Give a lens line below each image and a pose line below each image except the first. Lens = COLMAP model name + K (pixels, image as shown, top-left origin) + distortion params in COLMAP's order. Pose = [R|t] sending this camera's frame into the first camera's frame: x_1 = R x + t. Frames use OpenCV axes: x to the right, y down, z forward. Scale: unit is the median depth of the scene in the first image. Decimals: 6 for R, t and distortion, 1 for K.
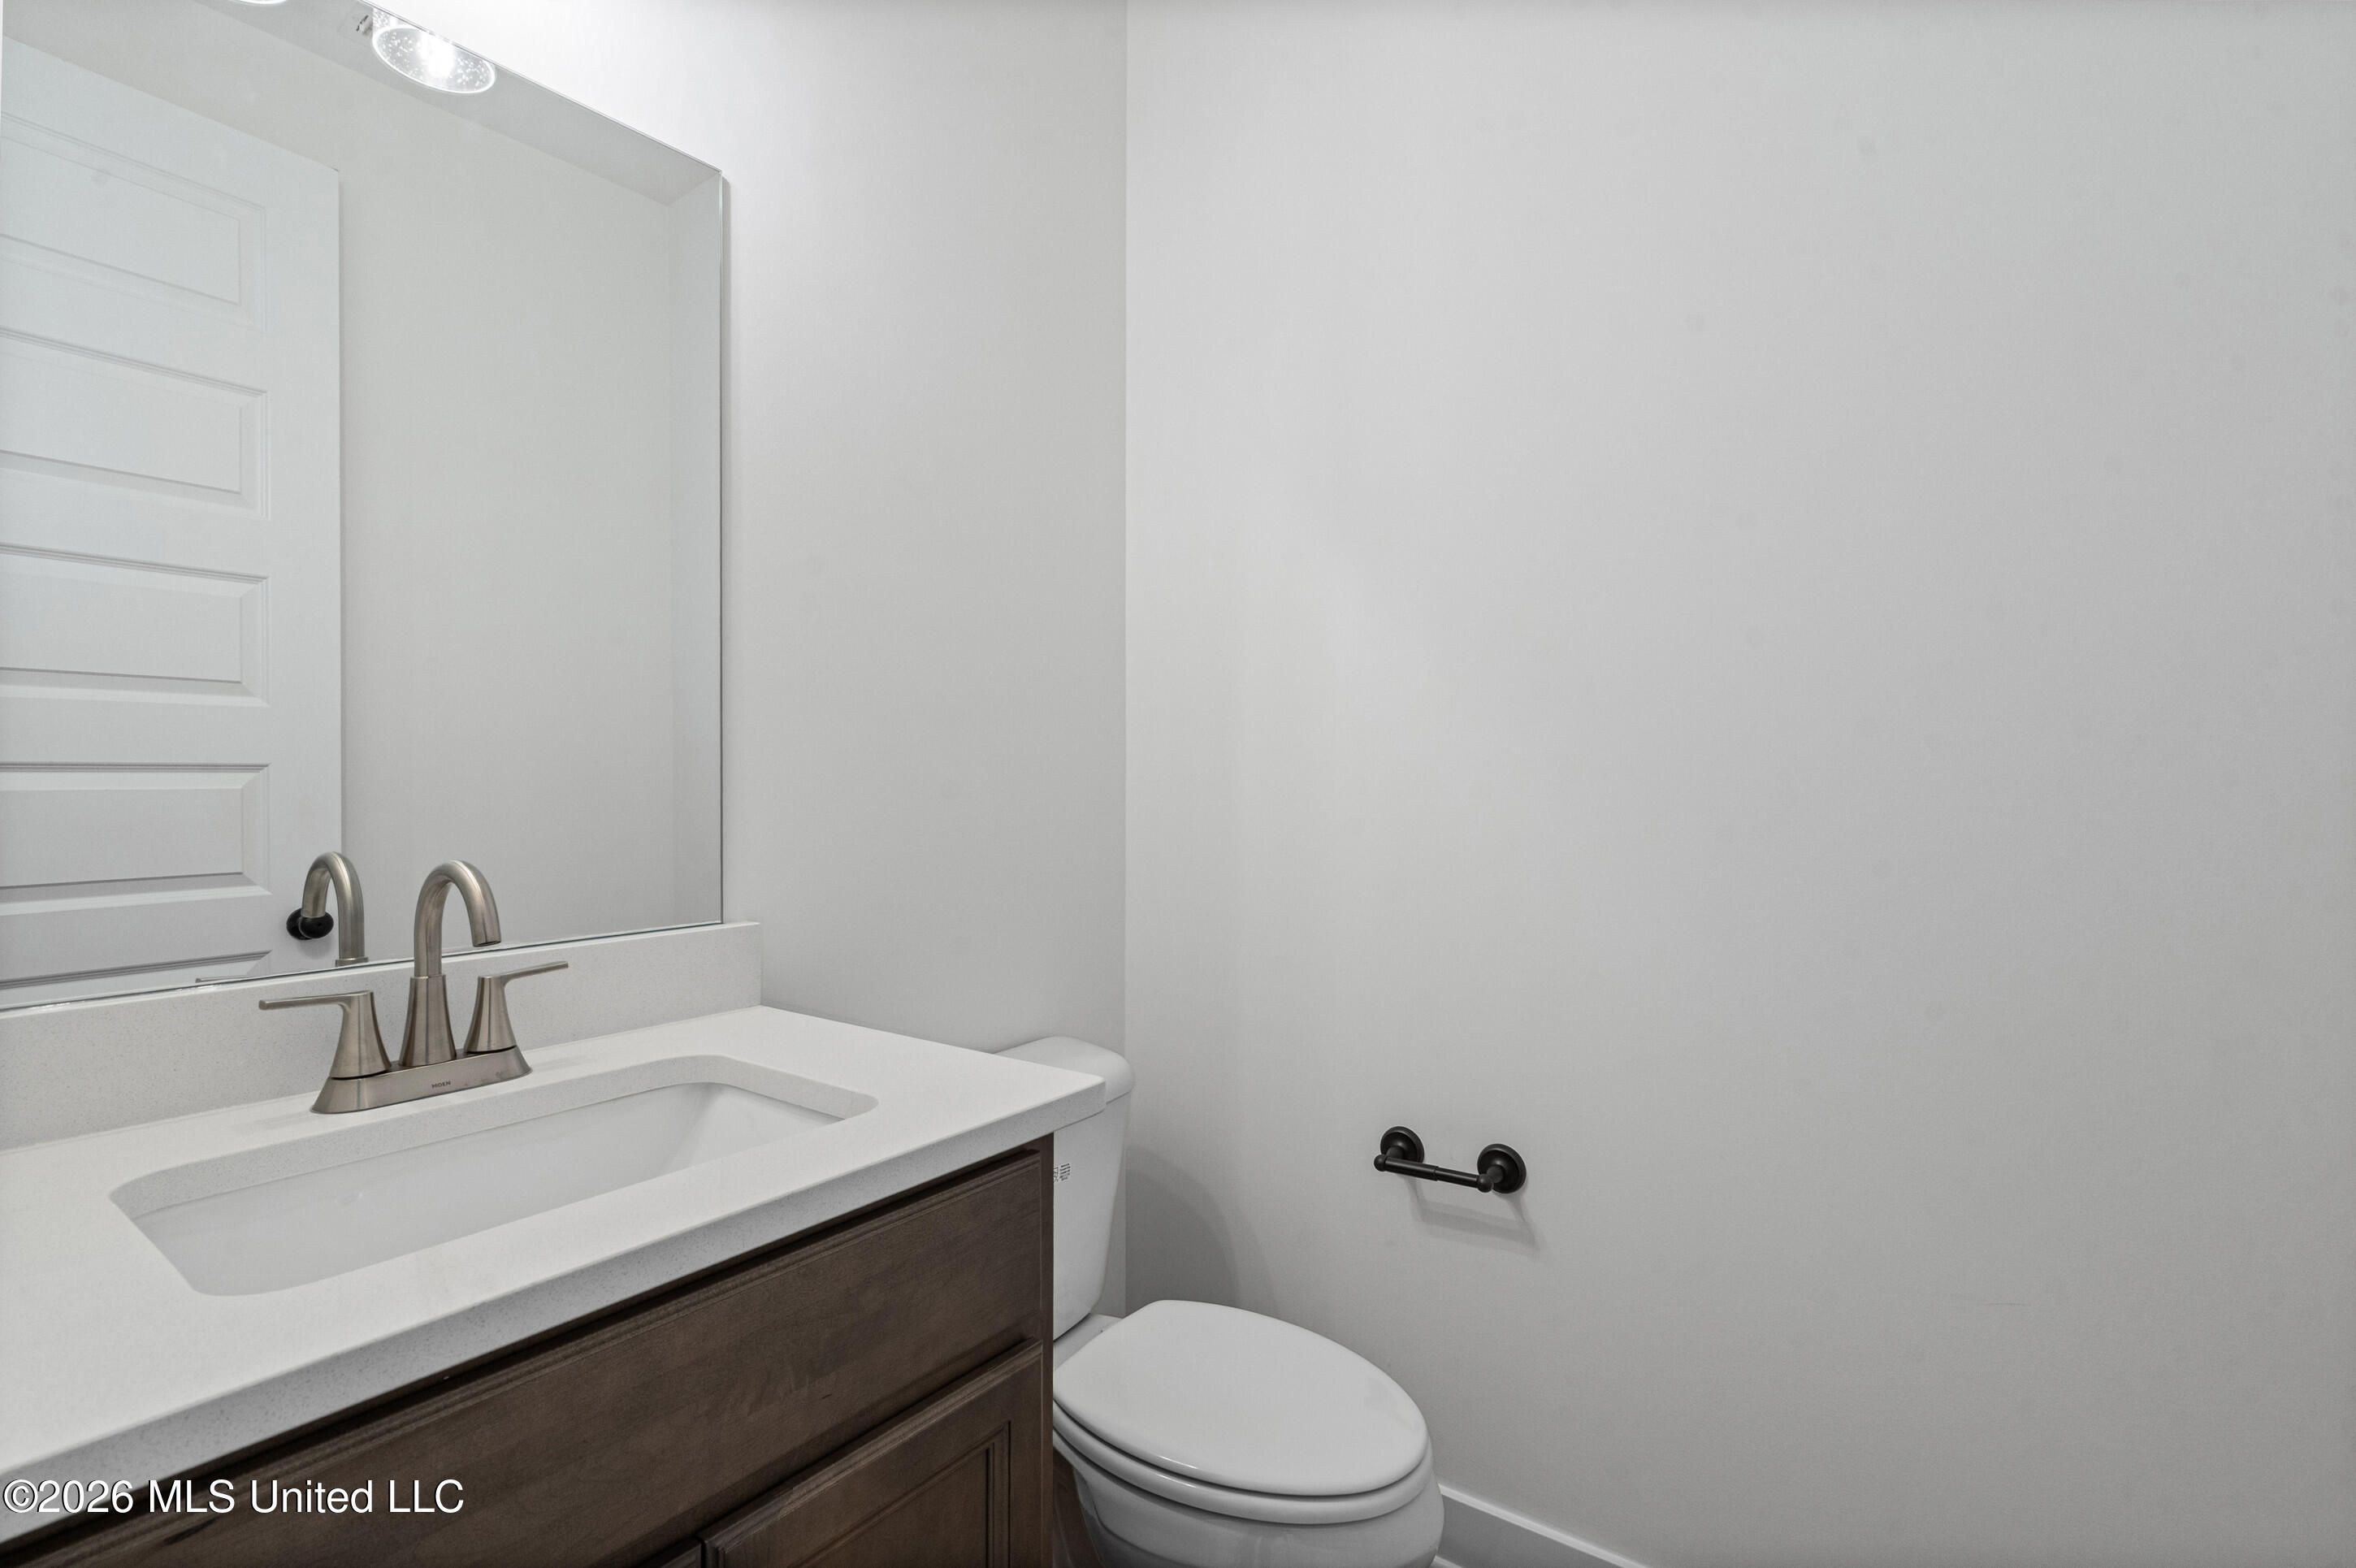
lens RADIAL K [[1090.2, 0, 1178.0], [0, 1090.2, 784.0], [0, 0, 1]] dist [0.002237, 0.000200]
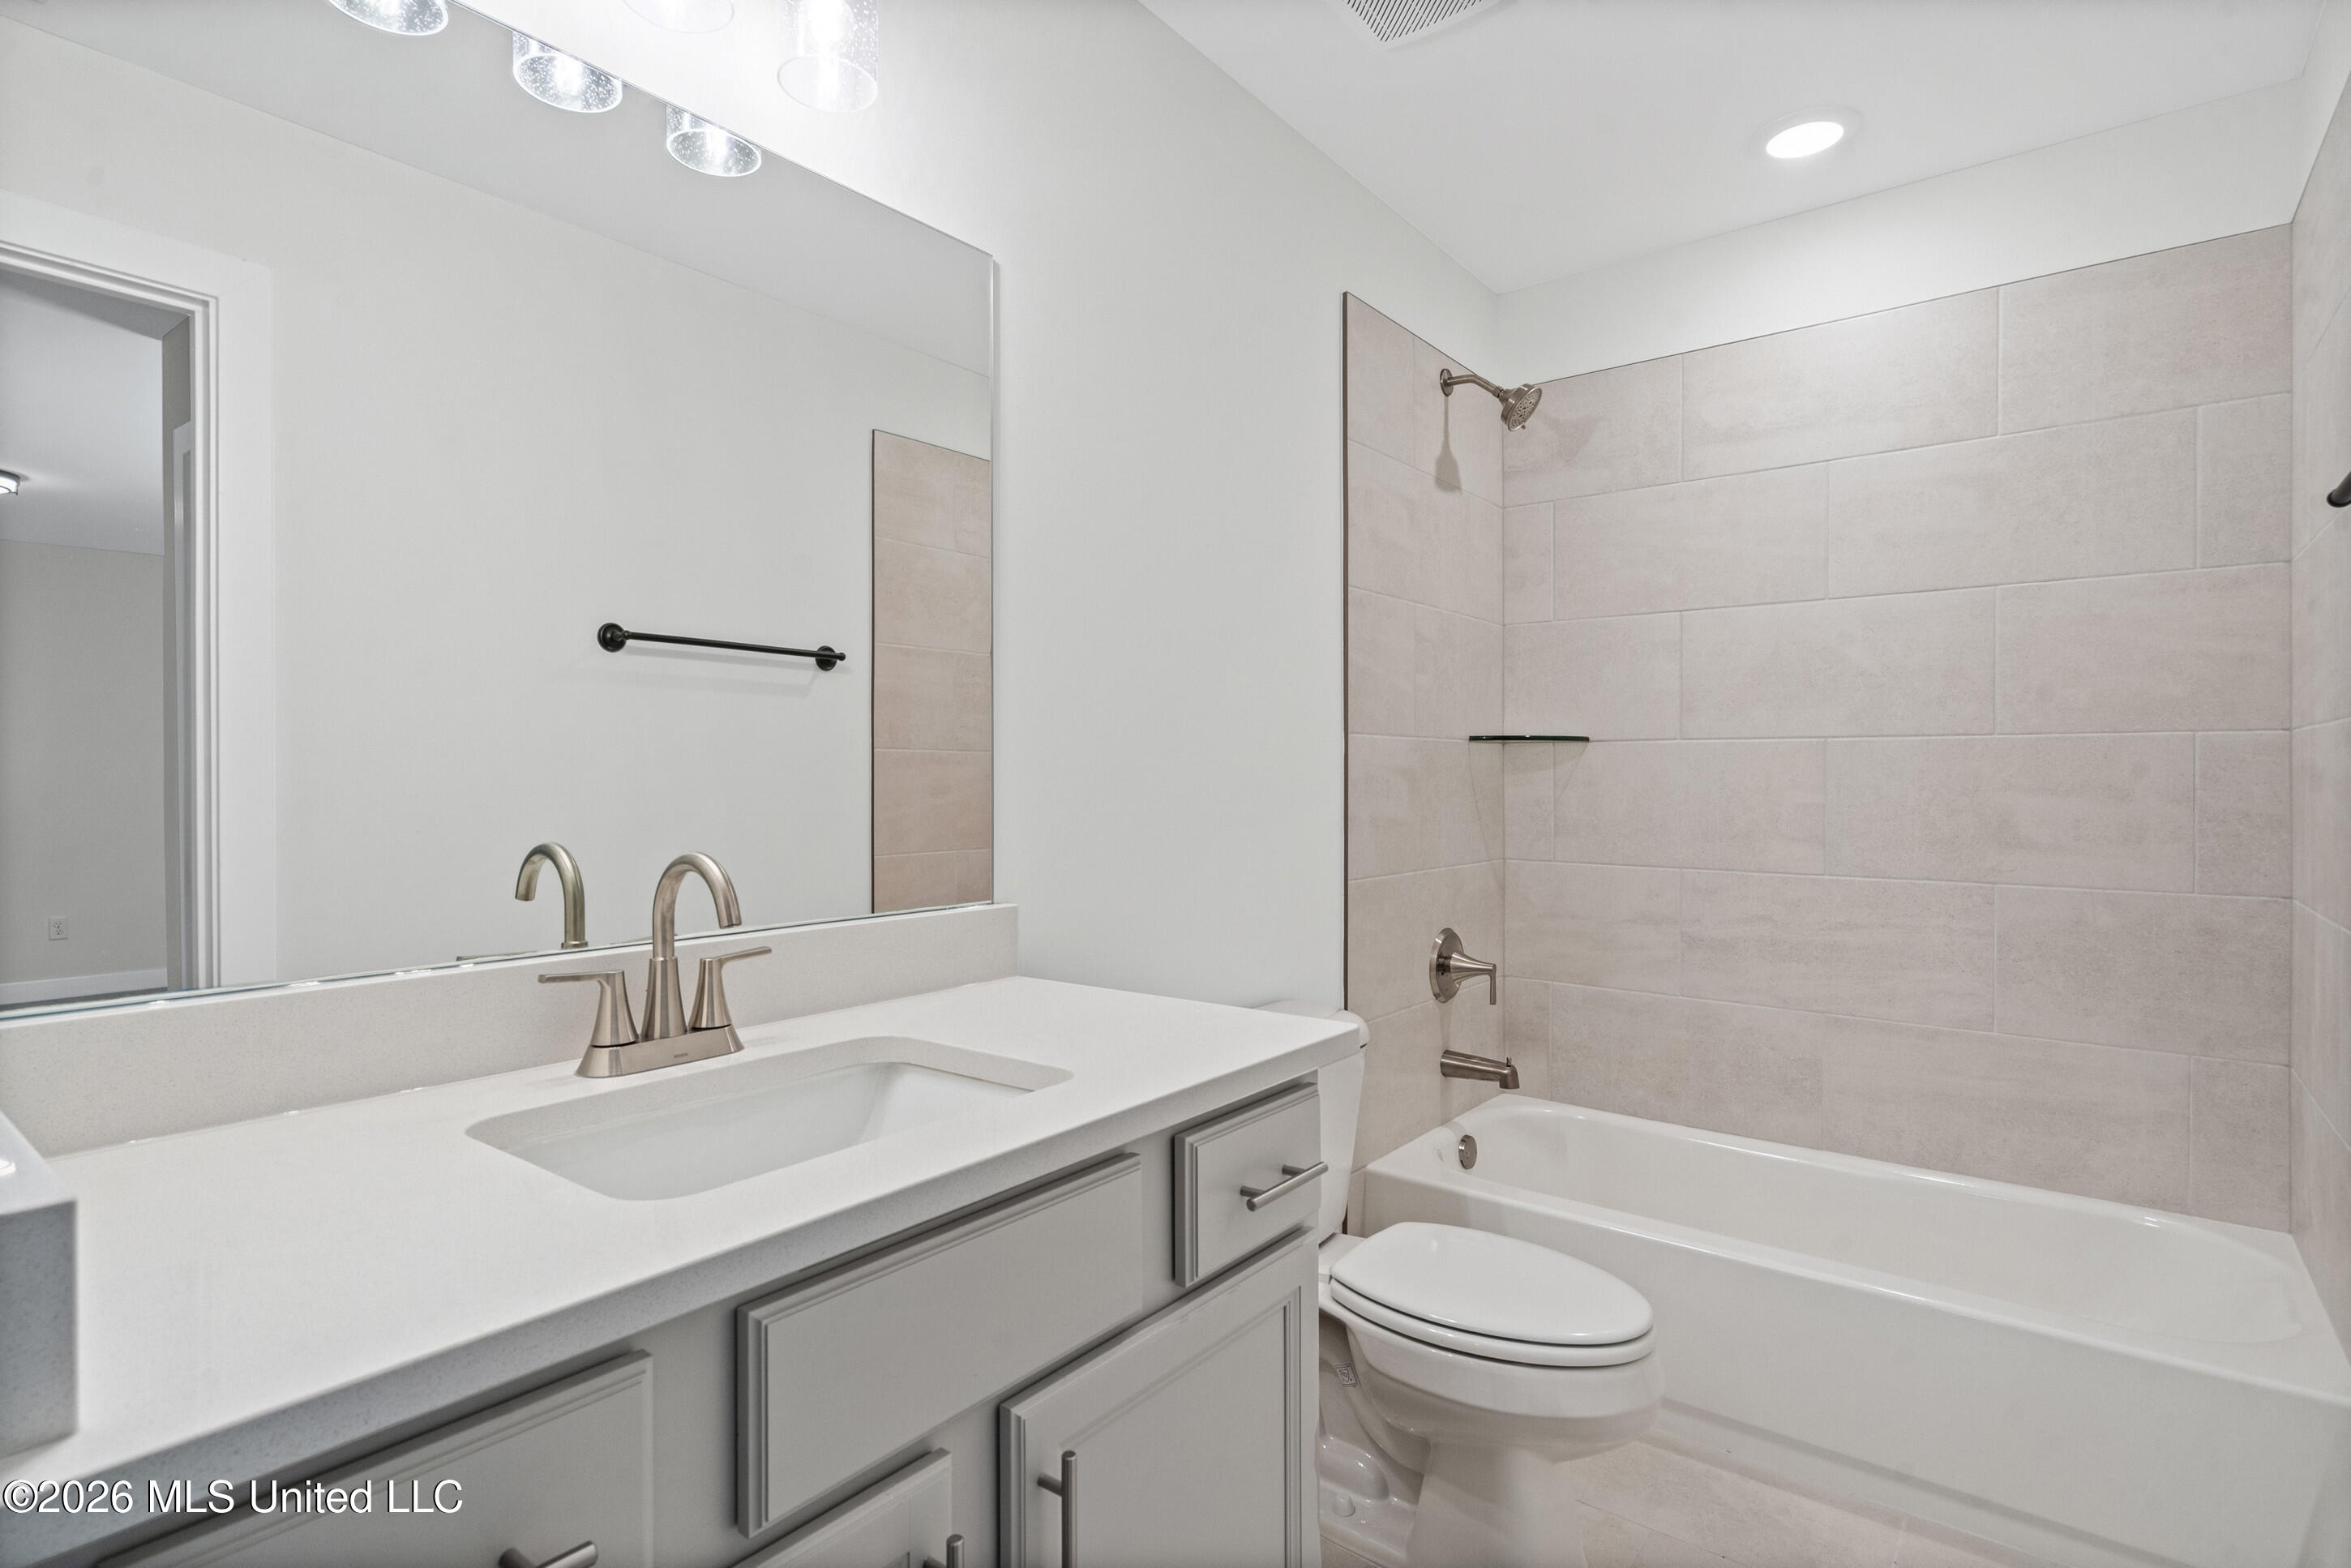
lens RADIAL K [[1167.2, 0, 1176.2], [0, 1167.2, 774.0], [0, 0, 1]] dist [0.025243, 0.000202]
pose [[0.999324, 0.001803, -0.036722, -0.127113], [-0.002181, 0.999945, -0.010265, 0.002184], [0.036702, 0.010339, 0.999273, -0.168245]]
